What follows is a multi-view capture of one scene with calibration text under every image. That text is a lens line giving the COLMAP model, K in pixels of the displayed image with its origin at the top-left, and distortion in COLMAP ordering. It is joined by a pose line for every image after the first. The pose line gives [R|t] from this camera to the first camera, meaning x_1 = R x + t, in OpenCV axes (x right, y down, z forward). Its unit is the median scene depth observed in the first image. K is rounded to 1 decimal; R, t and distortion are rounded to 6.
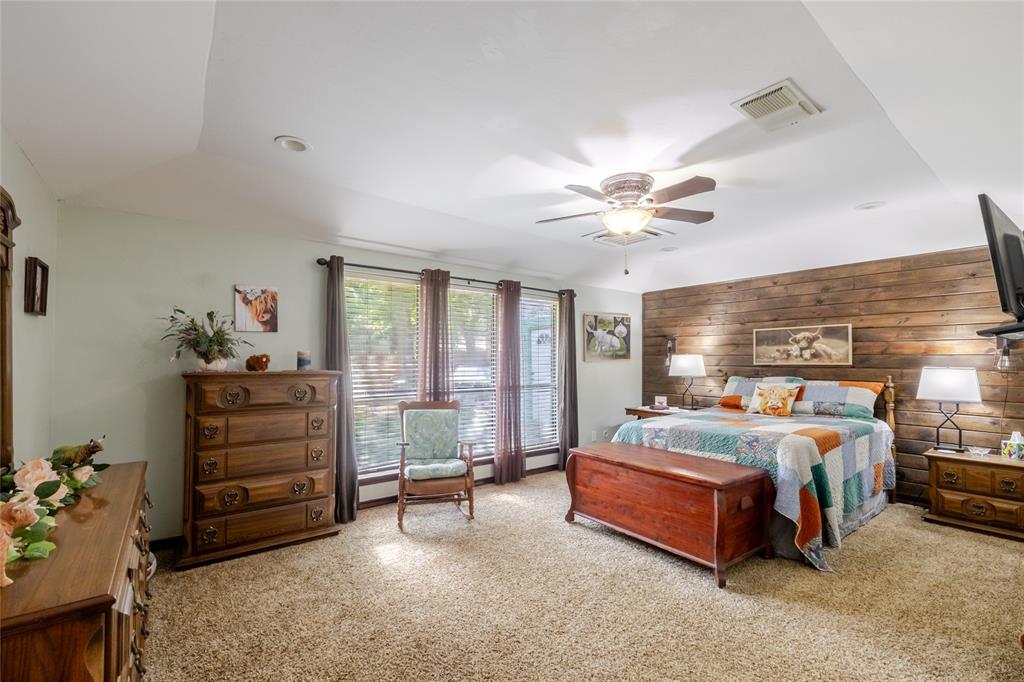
lens RADIAL K [[448.9, 0, 503.0], [0, 448.9, 344.6], [0, 0, 1]] dist [-0.004261, 0.001092]
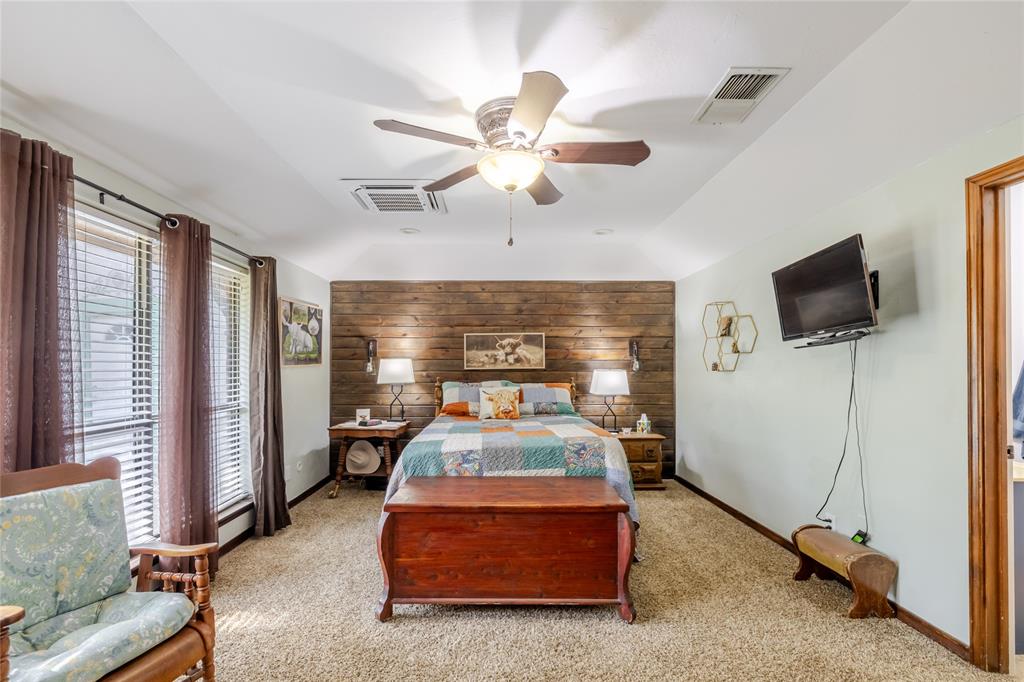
lens RADIAL K [[448.9, 0, 503.4], [0, 448.9, 358.1], [0, 0, 1]] dist [-0.004261, 0.001092]
pose [[0.587405, 0.009543, 0.809237, -0.206191], [-0.023706, 0.999704, 0.005419, 0.014071], [-0.808946, -0.022366, 0.587458, 0.385072]]
